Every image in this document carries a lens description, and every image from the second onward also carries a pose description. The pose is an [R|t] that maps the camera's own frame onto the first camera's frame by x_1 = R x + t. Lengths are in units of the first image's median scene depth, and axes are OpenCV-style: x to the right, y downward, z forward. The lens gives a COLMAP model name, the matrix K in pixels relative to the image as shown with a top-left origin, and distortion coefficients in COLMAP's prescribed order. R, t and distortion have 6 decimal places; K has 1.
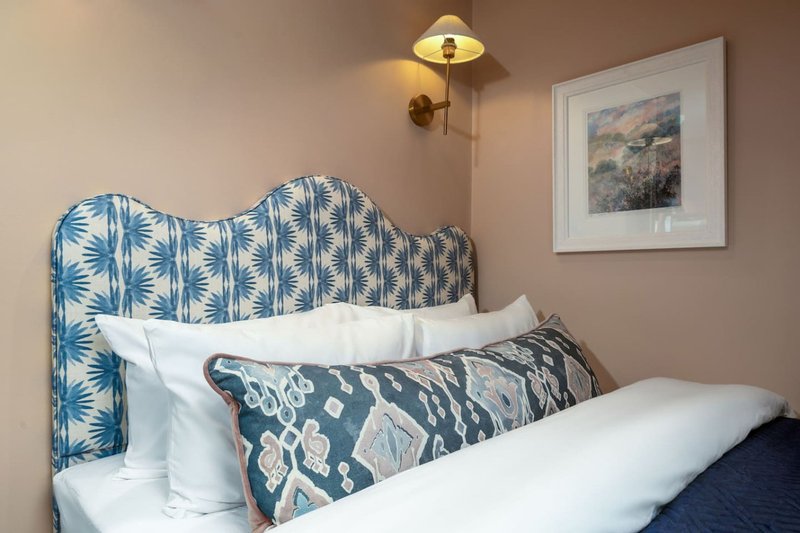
lens RADIAL K [[525.4, 0, 401.1], [0, 525.4, 268.9], [0, 0, 1]] dist [-0.002696, 0.002741]
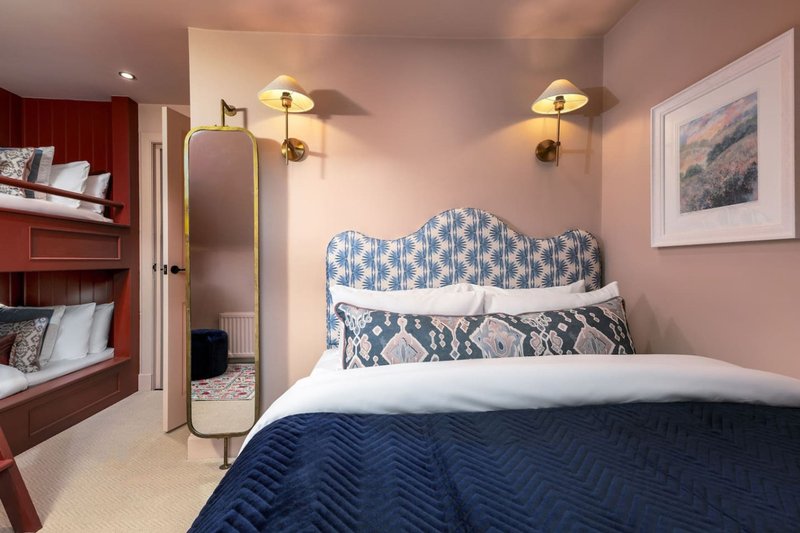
lens RADIAL K [[369.9, 0, 397.4], [0, 369.9, 265.3], [0, 0, 1]] dist [0.015077, -0.001744]
pose [[0.758361, -0.003460, -0.651825, 0.472805], [0.013959, 0.999843, 0.010933, -0.008361], [0.651685, -0.017390, 0.758290, -0.041171]]
